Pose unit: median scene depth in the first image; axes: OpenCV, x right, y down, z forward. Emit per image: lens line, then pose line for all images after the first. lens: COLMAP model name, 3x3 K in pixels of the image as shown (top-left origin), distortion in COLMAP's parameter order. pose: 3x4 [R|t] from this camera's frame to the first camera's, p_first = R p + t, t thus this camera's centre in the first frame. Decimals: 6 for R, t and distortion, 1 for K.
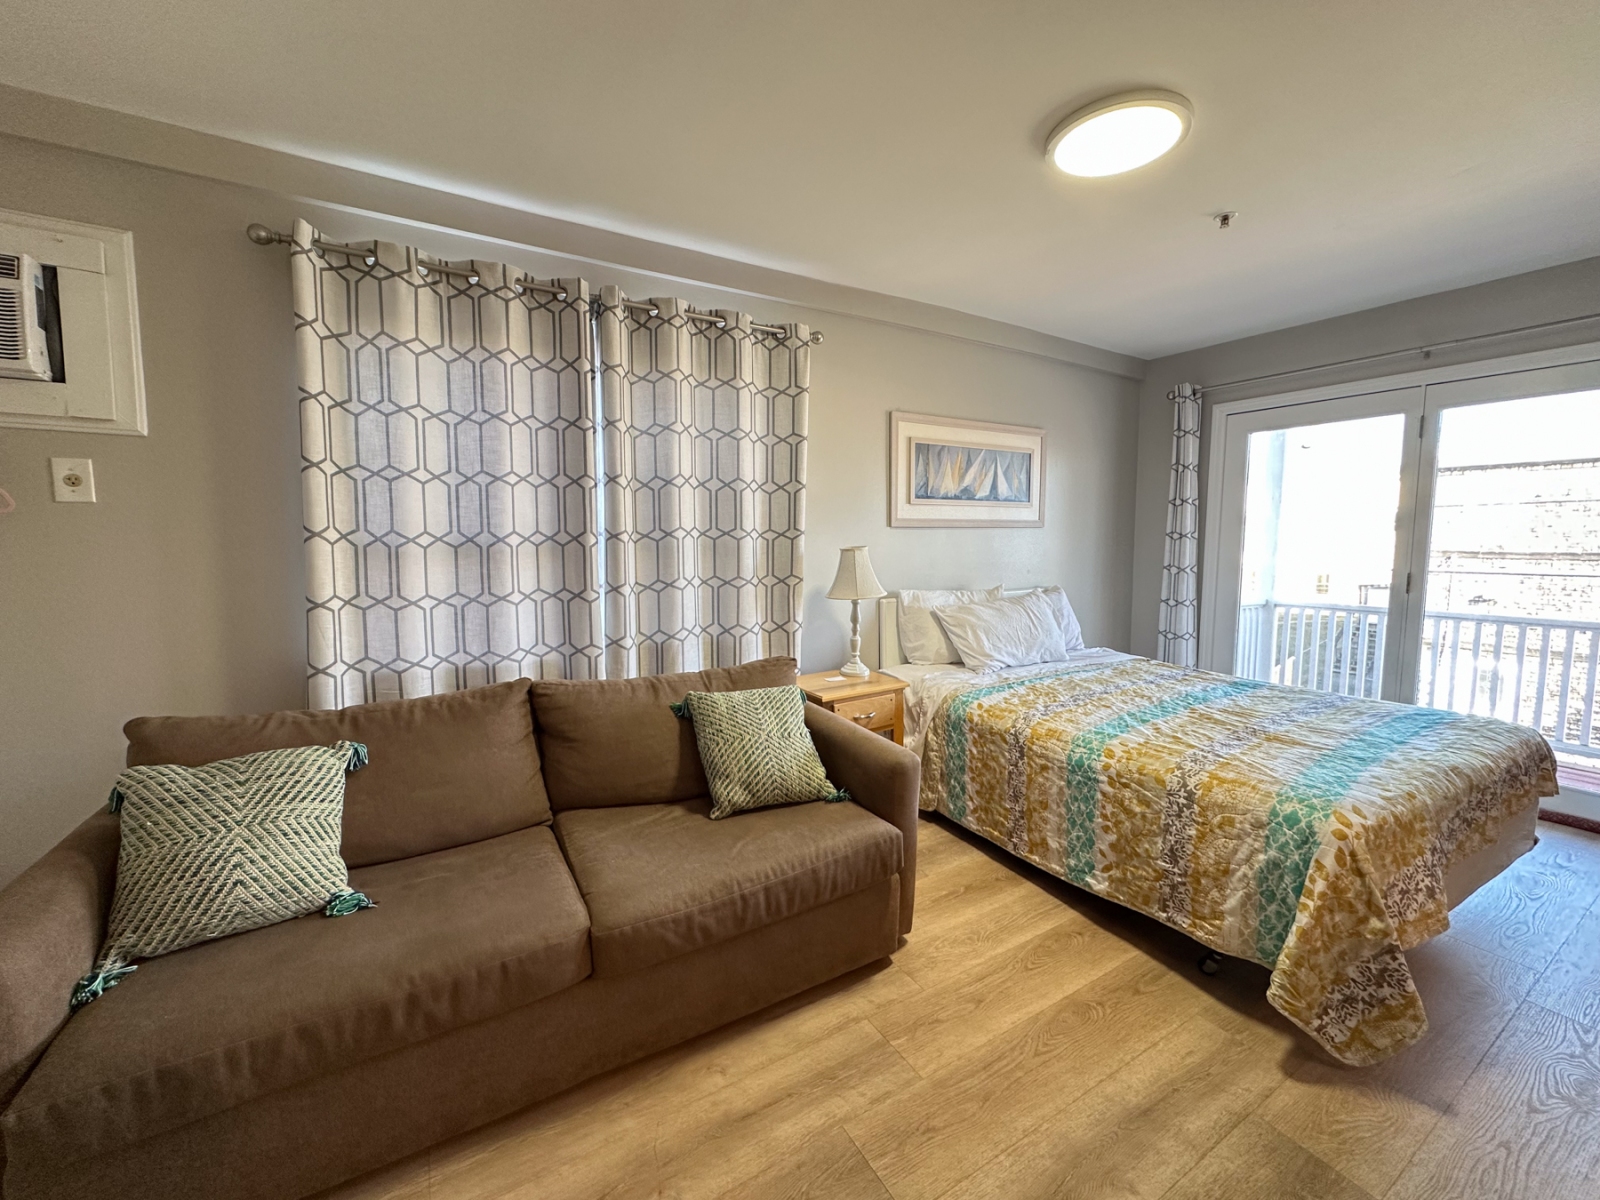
lens RADIAL K [[635.0, 0, 800.2], [0, 635.0, 596.0], [0, 0, 1]] dist [-0.000687, 0.000538]
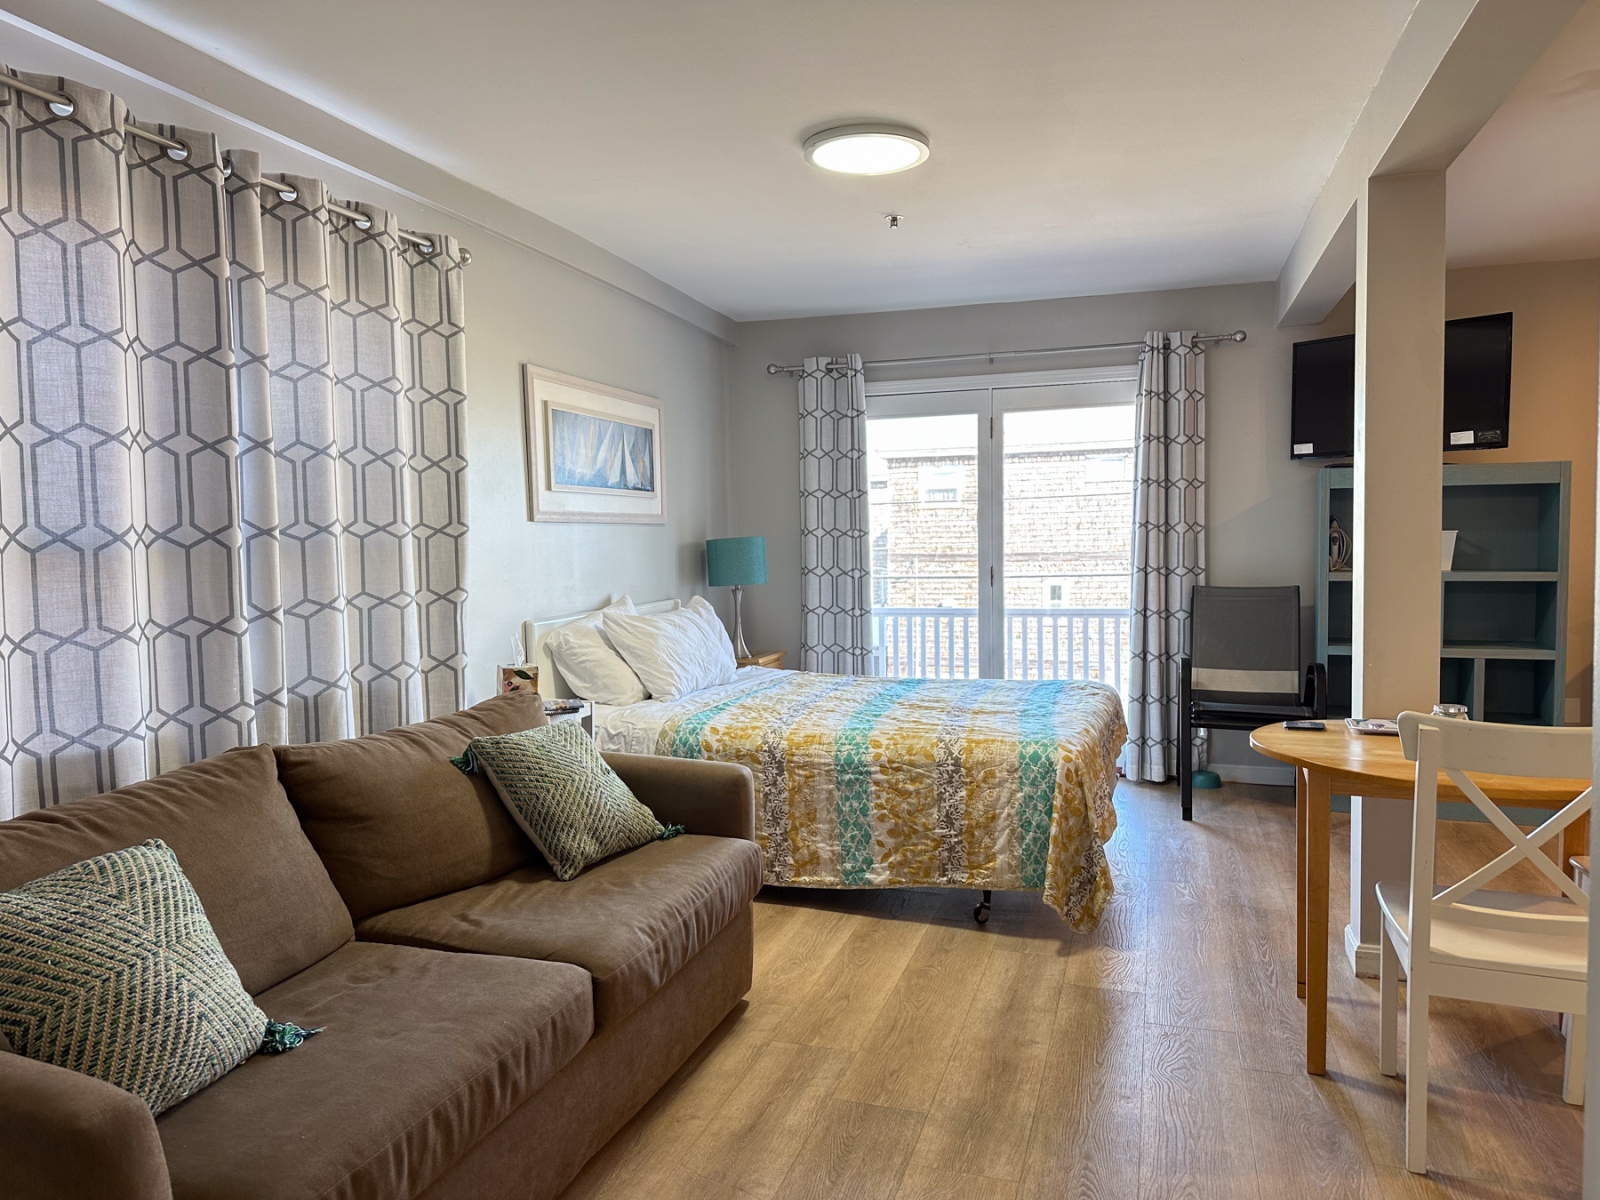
lens RADIAL K [[1122.8, 0, 799.3], [0, 1122.8, 602.3], [0, 0, 1]] dist [0.031015, -0.032921]
pose [[0.749079, -0.046323, 0.660859, -0.721556], [0.074236, 0.997139, -0.014250, 0.037433], [-0.658309, 0.059734, 0.750374, -0.241778]]
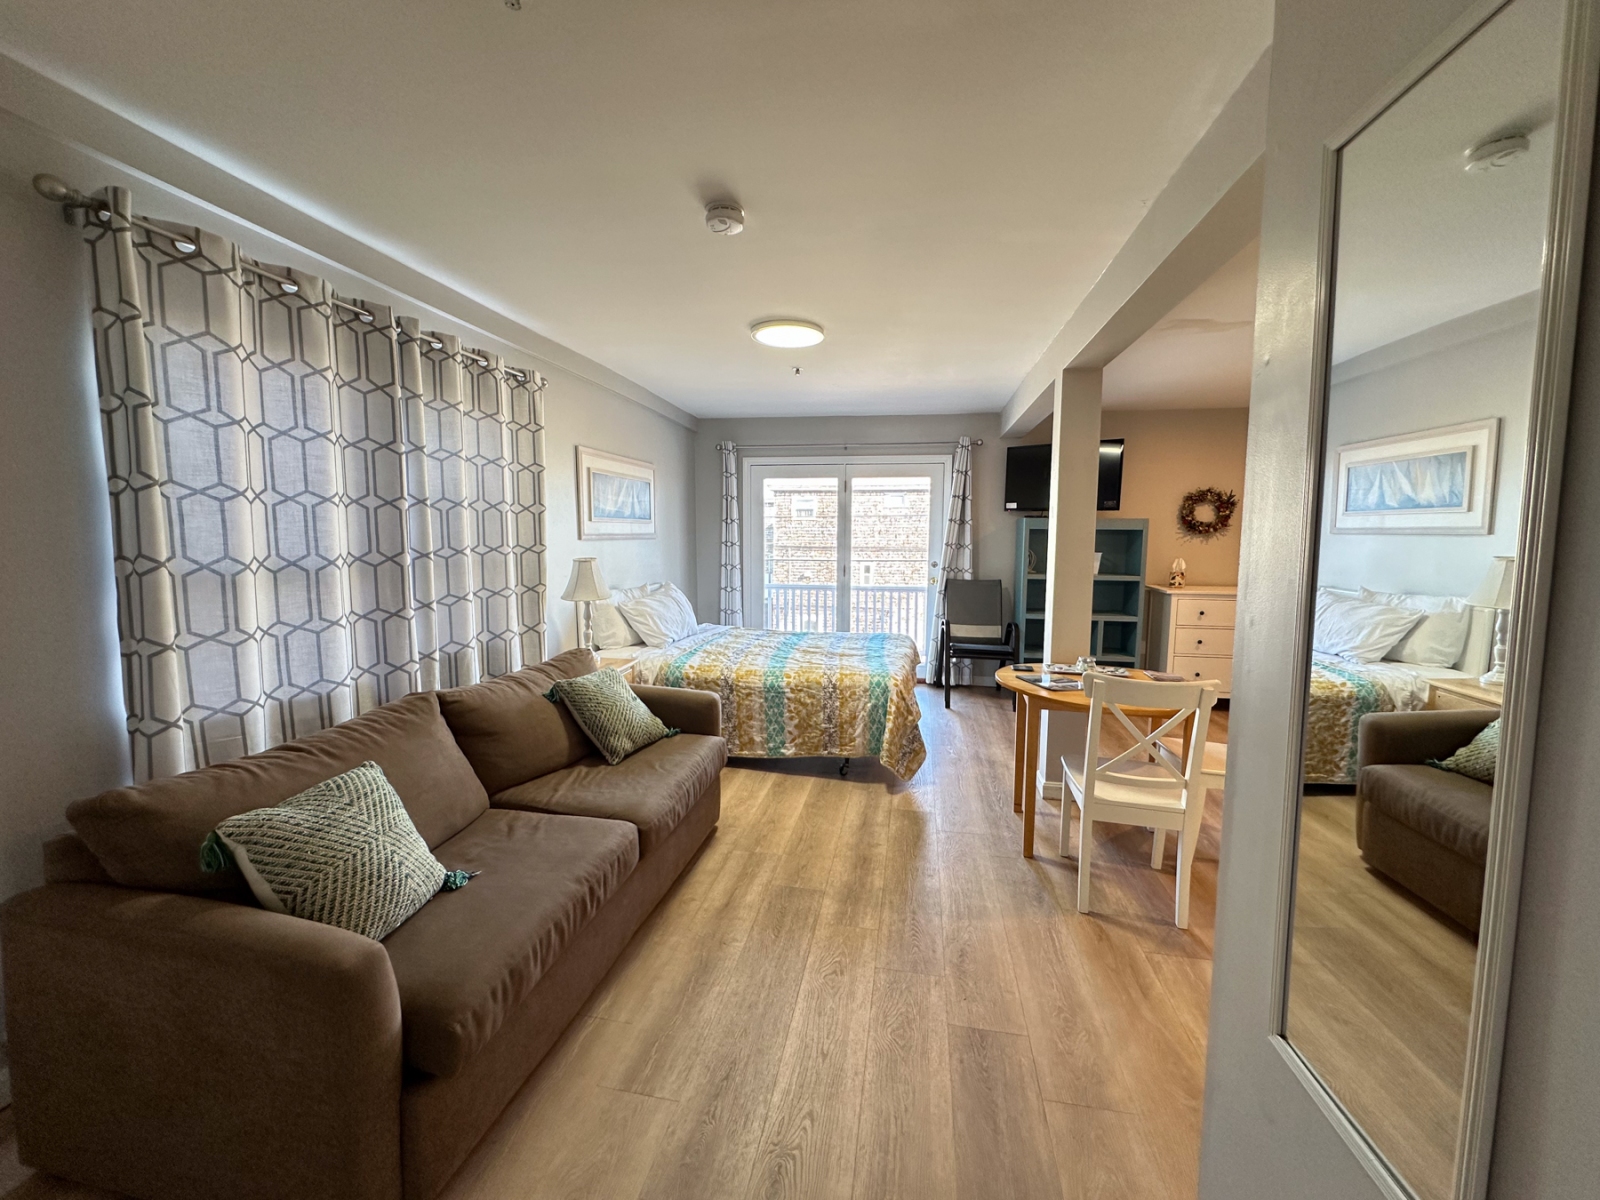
lens RADIAL K [[635.0, 0, 799.3], [0, 635.0, 595.6], [0, 0, 1]] dist [-0.000687, 0.000538]
pose [[0.661142, -0.066186, 0.747336, -0.748561], [0.060688, 0.997555, 0.034657, -0.029700], [-0.747802, 0.022441, 0.663542, -0.180790]]
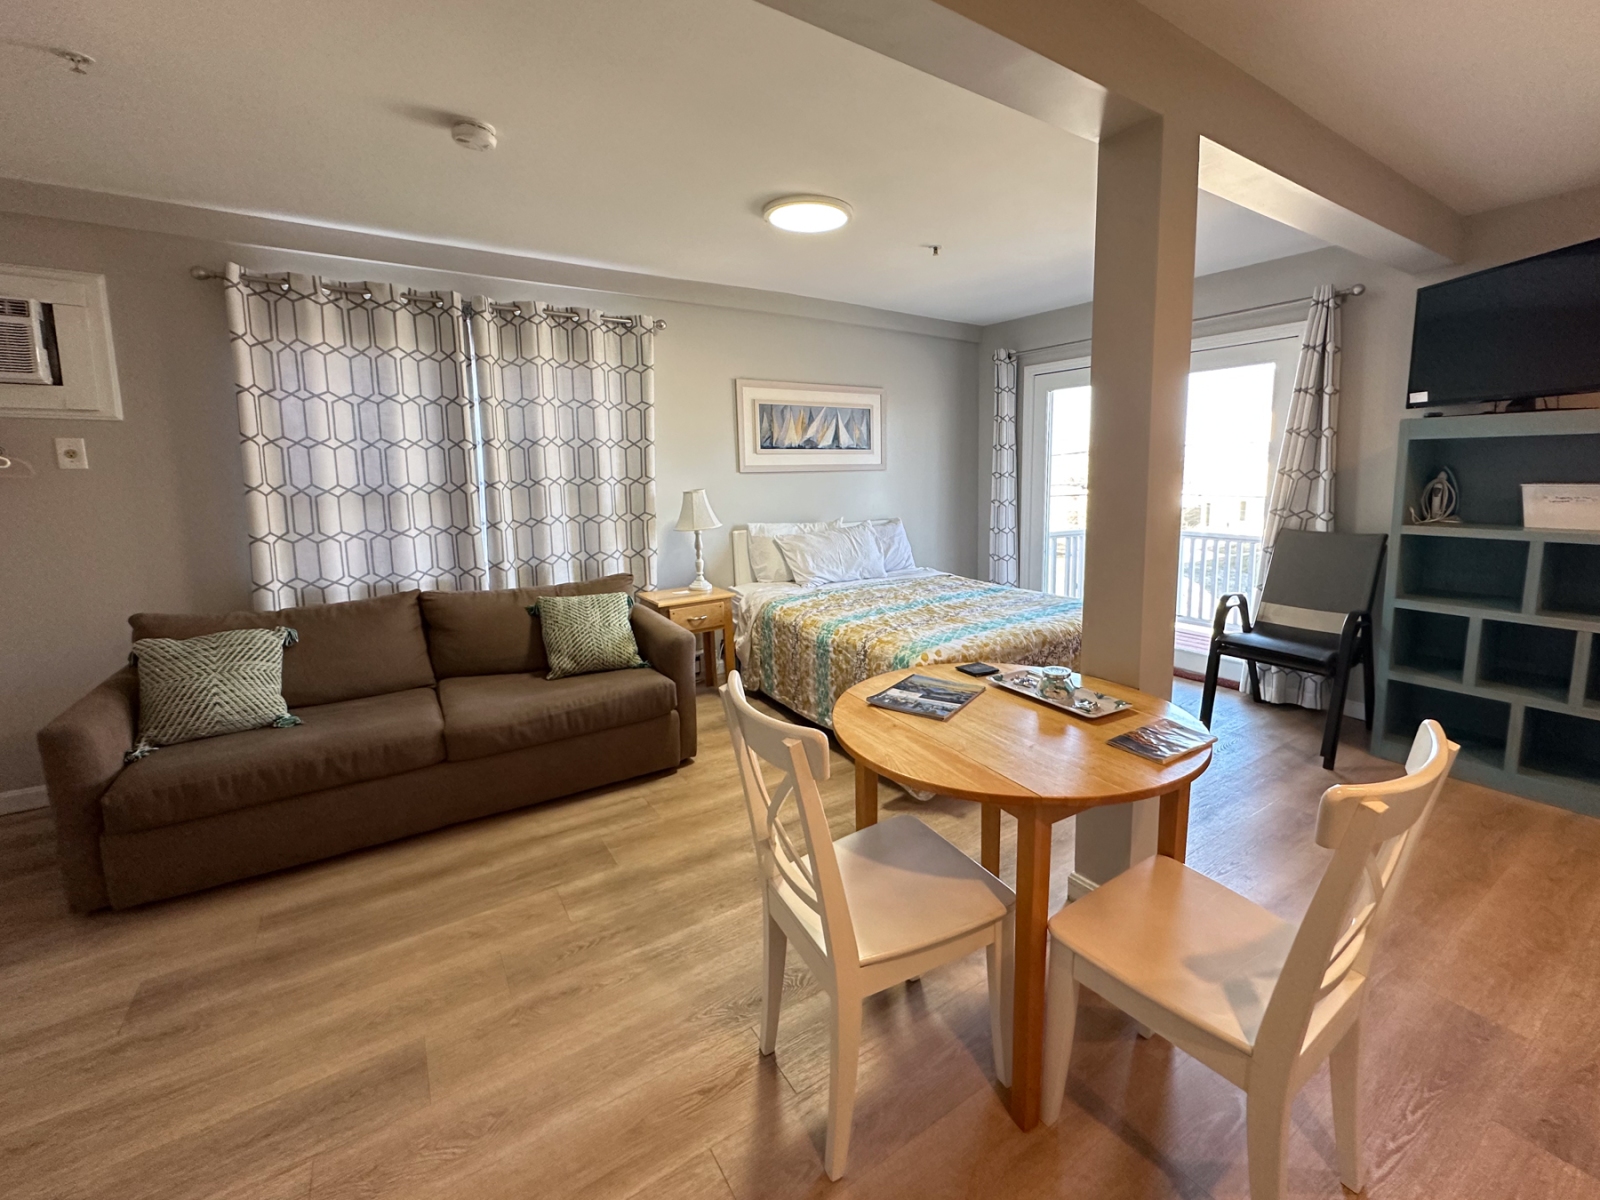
lens RADIAL K [[683.0, 0, 847.4], [0, 683.0, 560.7], [0, 0, 1]] dist [0.000328, 0.000243]
pose [[0.997613, -0.019855, 0.066134, 0.392215], [0.017263, 0.999069, 0.039540, 0.021537], [-0.066857, -0.038304, 0.997027, -0.530005]]
